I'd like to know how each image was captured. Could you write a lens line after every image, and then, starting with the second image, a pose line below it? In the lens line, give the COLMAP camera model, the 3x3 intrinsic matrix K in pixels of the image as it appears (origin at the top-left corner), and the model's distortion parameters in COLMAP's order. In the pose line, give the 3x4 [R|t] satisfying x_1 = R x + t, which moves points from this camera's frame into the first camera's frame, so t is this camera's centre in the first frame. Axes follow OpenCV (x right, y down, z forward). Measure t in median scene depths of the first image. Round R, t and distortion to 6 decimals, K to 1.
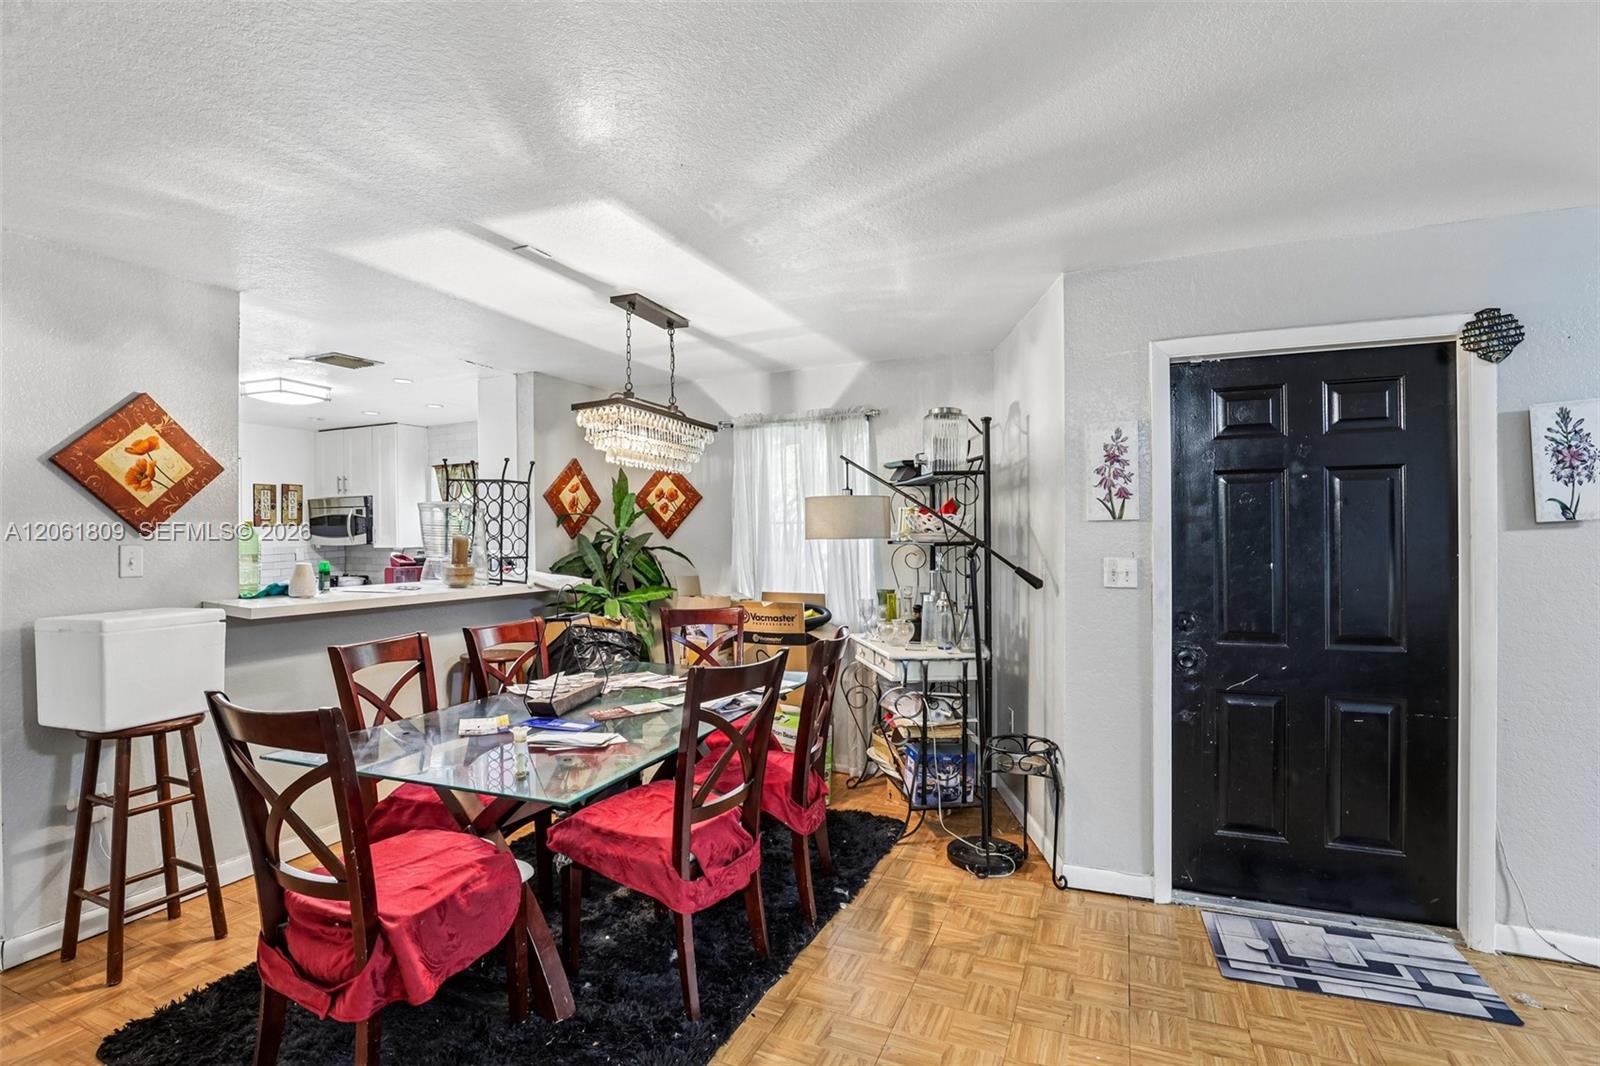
lens RADIAL K [[741.3, 0, 830.0], [0, 741.3, 539.8], [0, 0, 1]] dist [-0.035733, 0.005982]
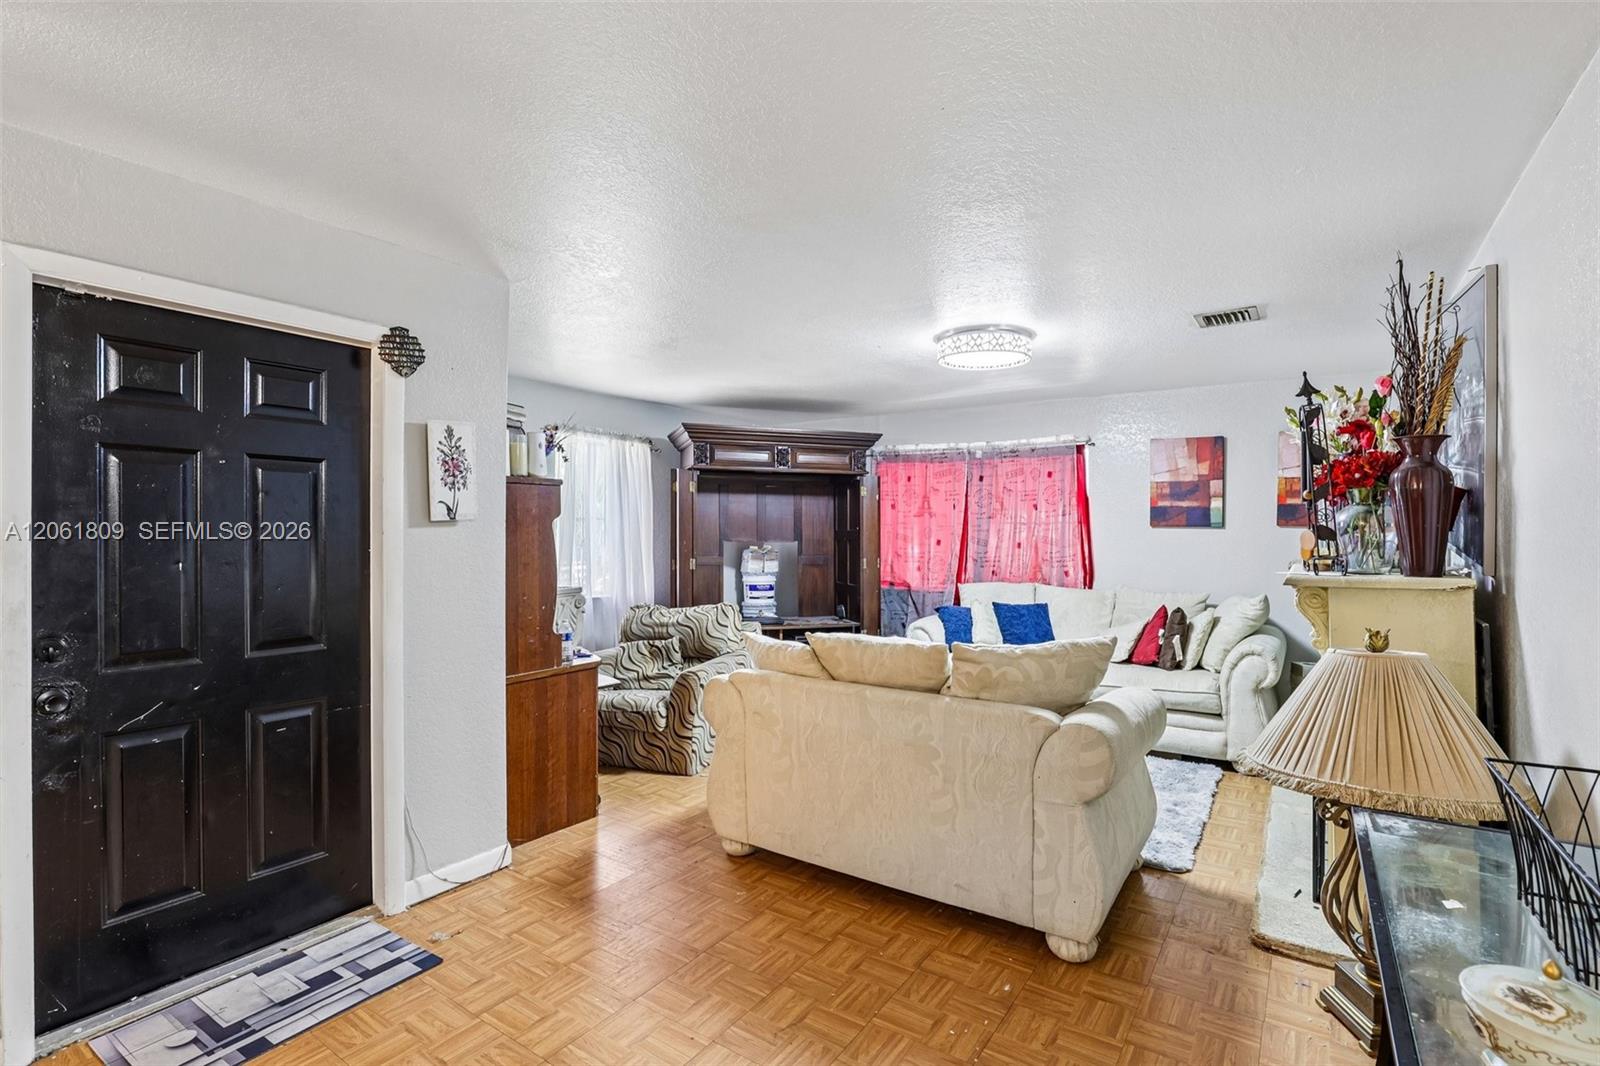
lens RADIAL K [[741.3, 0, 803.7], [0, 741.3, 522.6], [0, 0, 1]] dist [-0.035733, 0.005982]
pose [[0.212660, 0.020721, 0.976907, -0.043805], [-0.002885, 0.999784, -0.020578, 0.001024], [-0.977122, 0.001557, 0.212674, 0.142415]]
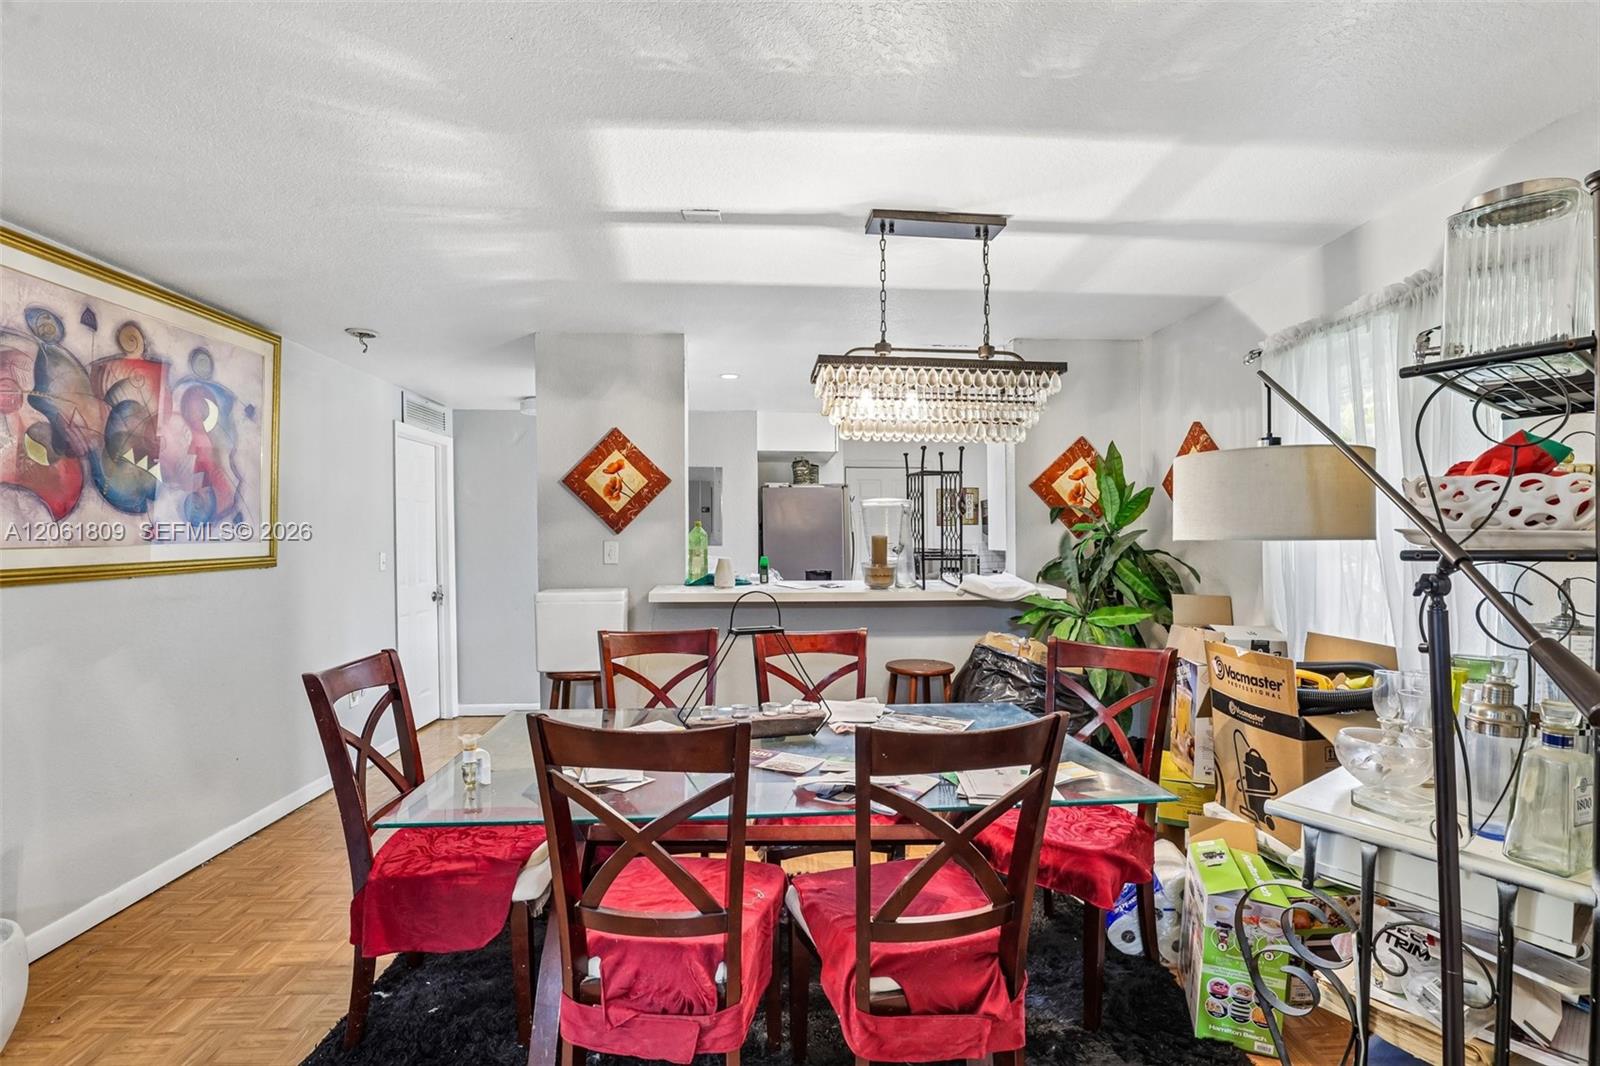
lens RADIAL K [[741.3, 0, 796.4], [0, 741.3, 545.1], [0, 0, 1]] dist [-0.035733, 0.005982]
pose [[0.429139, 0.014337, -0.903125, 0.458378], [-0.005787, 0.999897, 0.013124, -0.004506], [0.903220, -0.000406, 0.429178, 0.732954]]
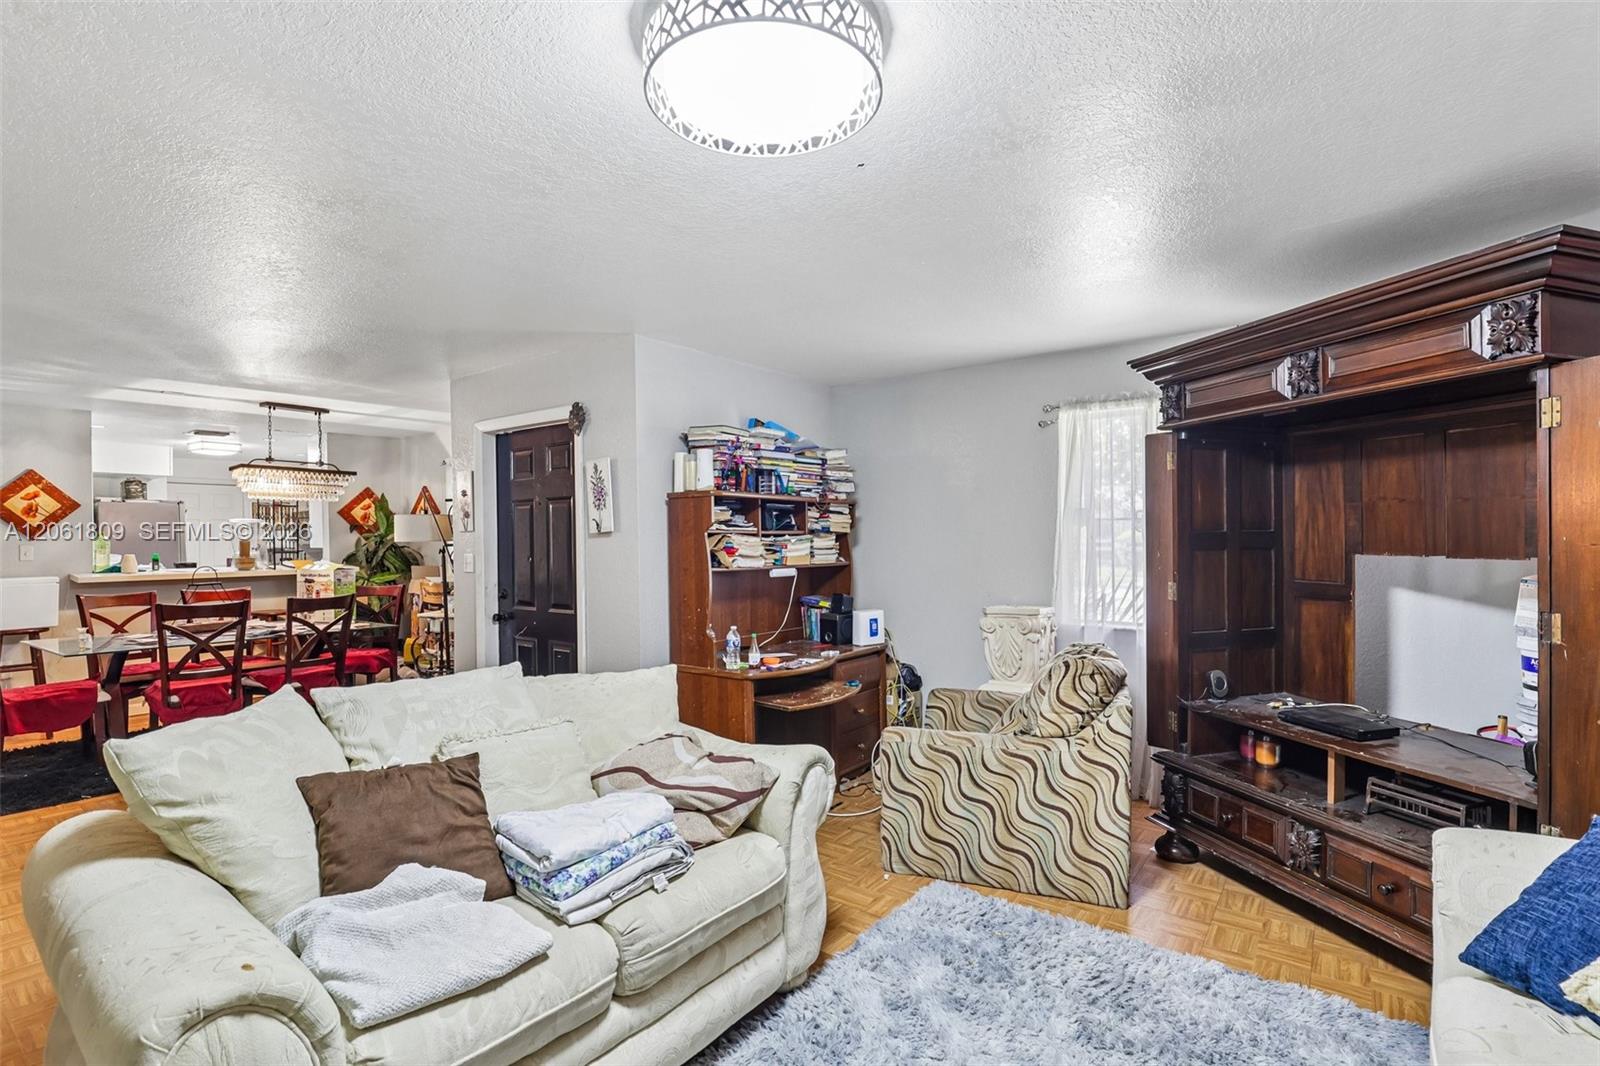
lens RADIAL K [[741.3, 0, 816.1], [0, 741.3, 541.1], [0, 0, 1]] dist [-0.035733, 0.005982]
pose [[0.974063, 0.001331, -0.226272, 1.679953], [-0.000360, 0.999991, 0.004335, -0.013356], [0.226275, -0.004142, 0.974055, -0.463912]]
